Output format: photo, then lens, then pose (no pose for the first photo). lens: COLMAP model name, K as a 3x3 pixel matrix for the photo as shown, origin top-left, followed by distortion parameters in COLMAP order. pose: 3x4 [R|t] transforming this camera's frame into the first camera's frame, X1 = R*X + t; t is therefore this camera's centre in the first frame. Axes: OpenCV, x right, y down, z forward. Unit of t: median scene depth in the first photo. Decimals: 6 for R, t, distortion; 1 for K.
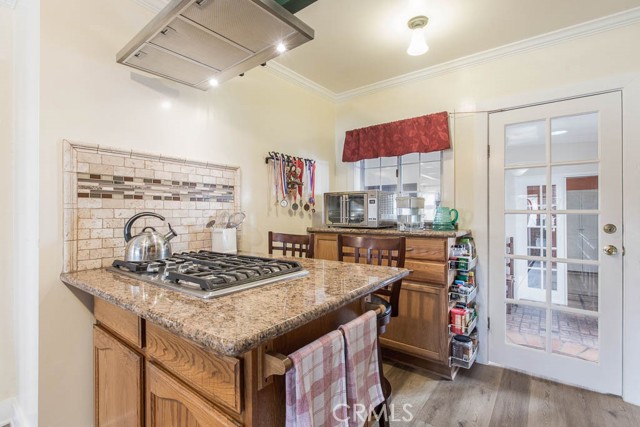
lens RADIAL K [[296.3, 0, 322.9], [0, 296.3, 213.2], [0, 0, 1]] dist [0.003318, 0.000332]
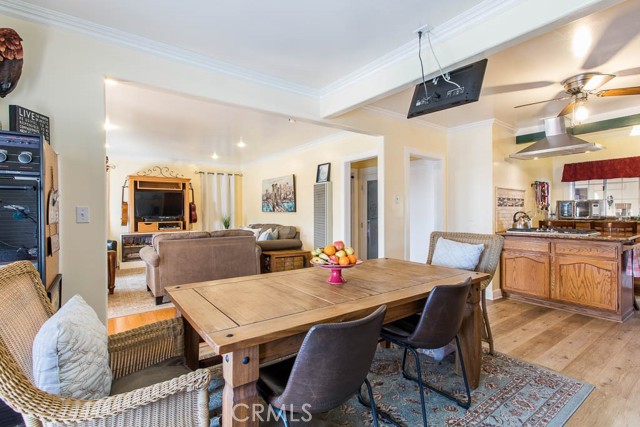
lens RADIAL K [[302.7, 0, 321.0], [0, 302.7, 215.7], [0, 0, 1]] dist [-0.002090, 0.000059]
pose [[0.957592, 0.002040, -0.288121, -1.244096], [-0.000201, 0.999979, 0.006412, 0.014944], [0.288128, -0.006082, 0.957573, -1.749424]]
